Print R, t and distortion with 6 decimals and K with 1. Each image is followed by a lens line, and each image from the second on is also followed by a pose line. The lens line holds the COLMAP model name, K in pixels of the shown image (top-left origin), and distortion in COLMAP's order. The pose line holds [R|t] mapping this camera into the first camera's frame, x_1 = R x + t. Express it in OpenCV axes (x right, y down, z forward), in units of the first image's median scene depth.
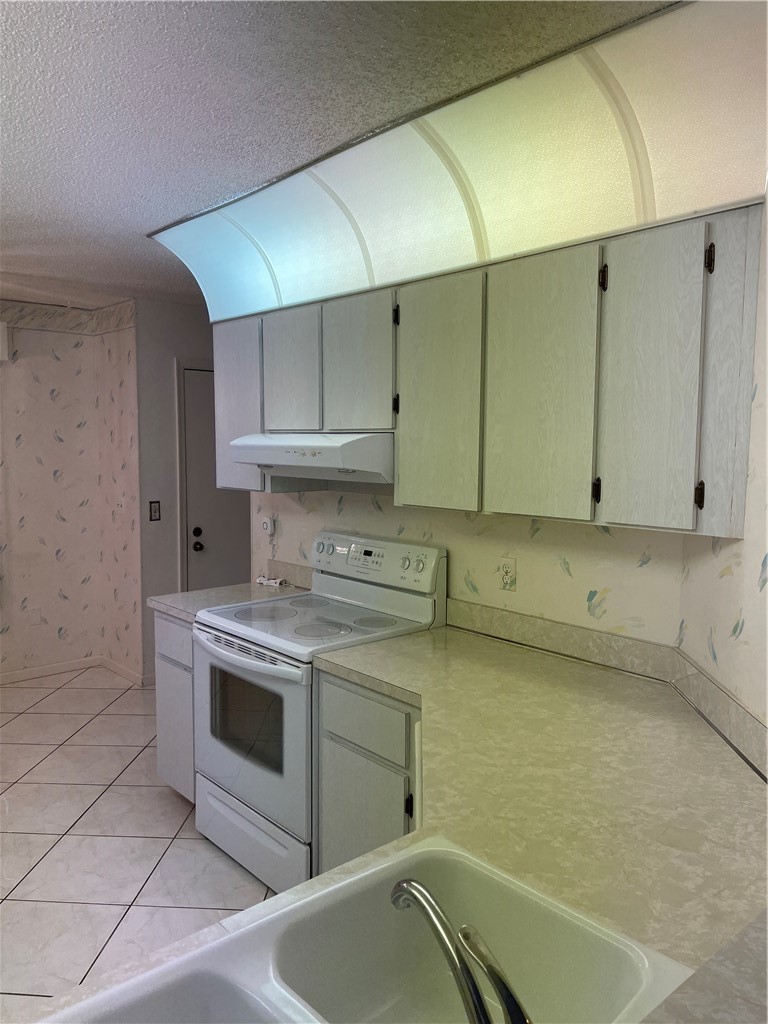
lens RADIAL K [[774.2, 0, 378.2], [0, 774.2, 513.0], [0, 0, 1]] dist [0.092108, -0.091998]
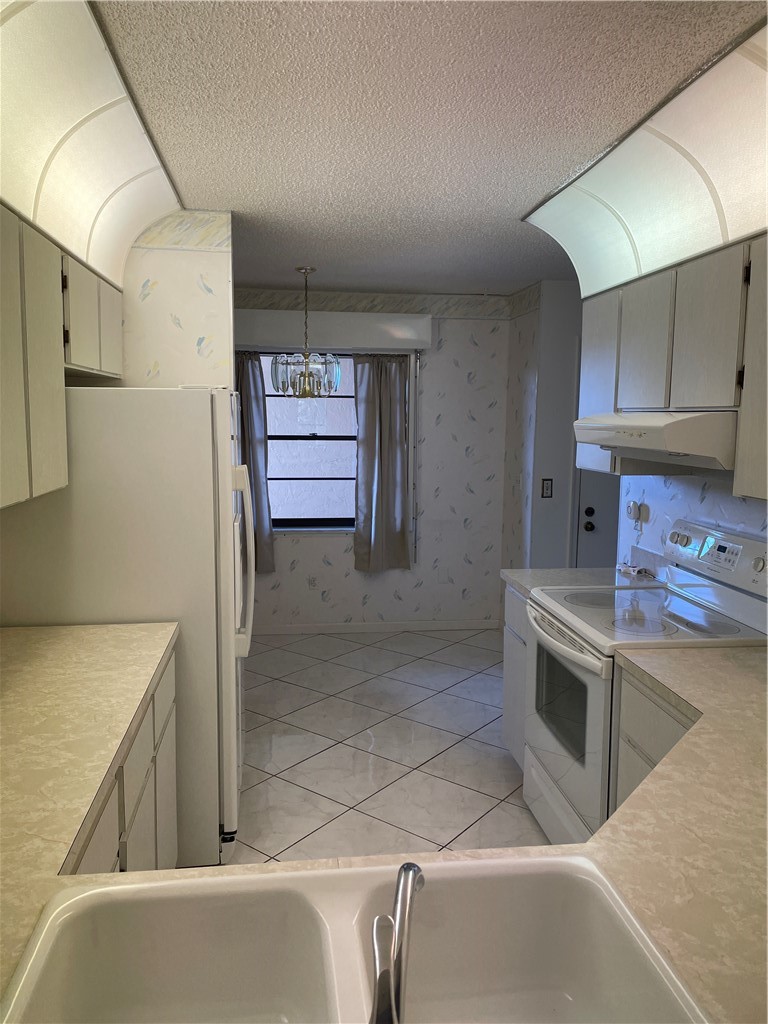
lens RADIAL K [[774.2, 0, 375.2], [0, 774.2, 511.3], [0, 0, 1]] dist [0.092108, -0.091998]
pose [[0.827441, 0.072178, -0.556895, 0.166667], [-0.057521, 0.997383, 0.043803, -0.007370], [0.558599, -0.004211, 0.829427, 0.045980]]
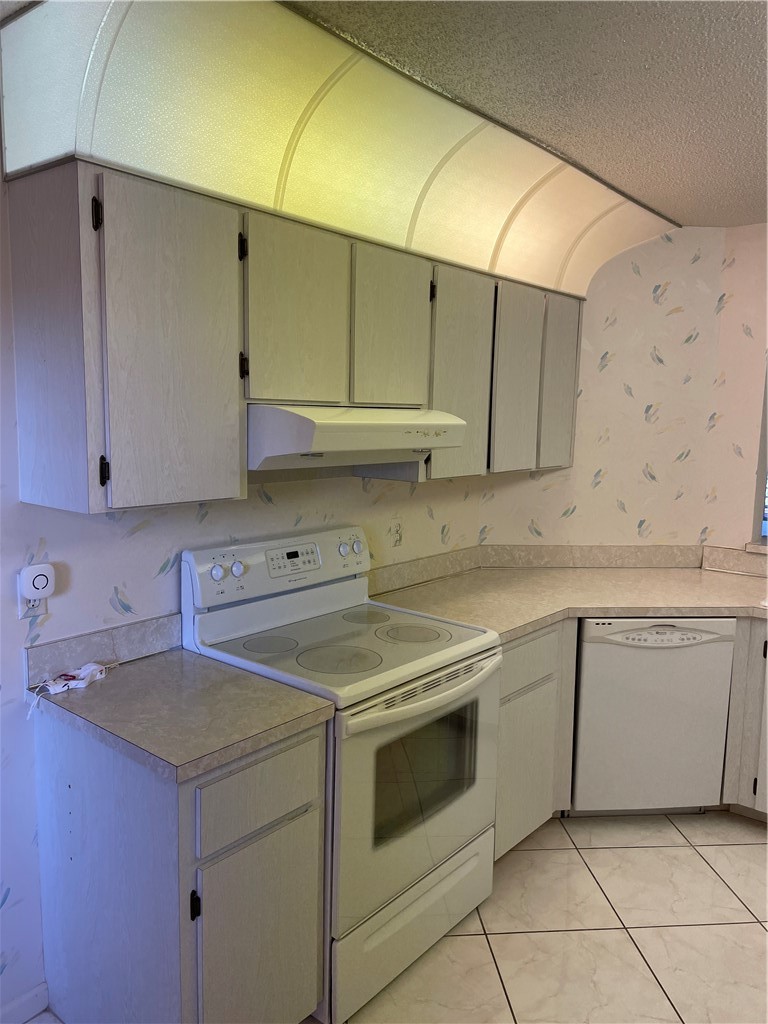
lens RADIAL K [[774.2, 0, 388.0], [0, 774.2, 513.2], [0, 0, 1]] dist [0.092108, -0.091998]
pose [[-0.164612, -0.138581, 0.976575, -0.876397], [0.074073, 0.985548, 0.152340, -0.115055], [-0.983573, 0.097415, -0.151968, 1.102193]]
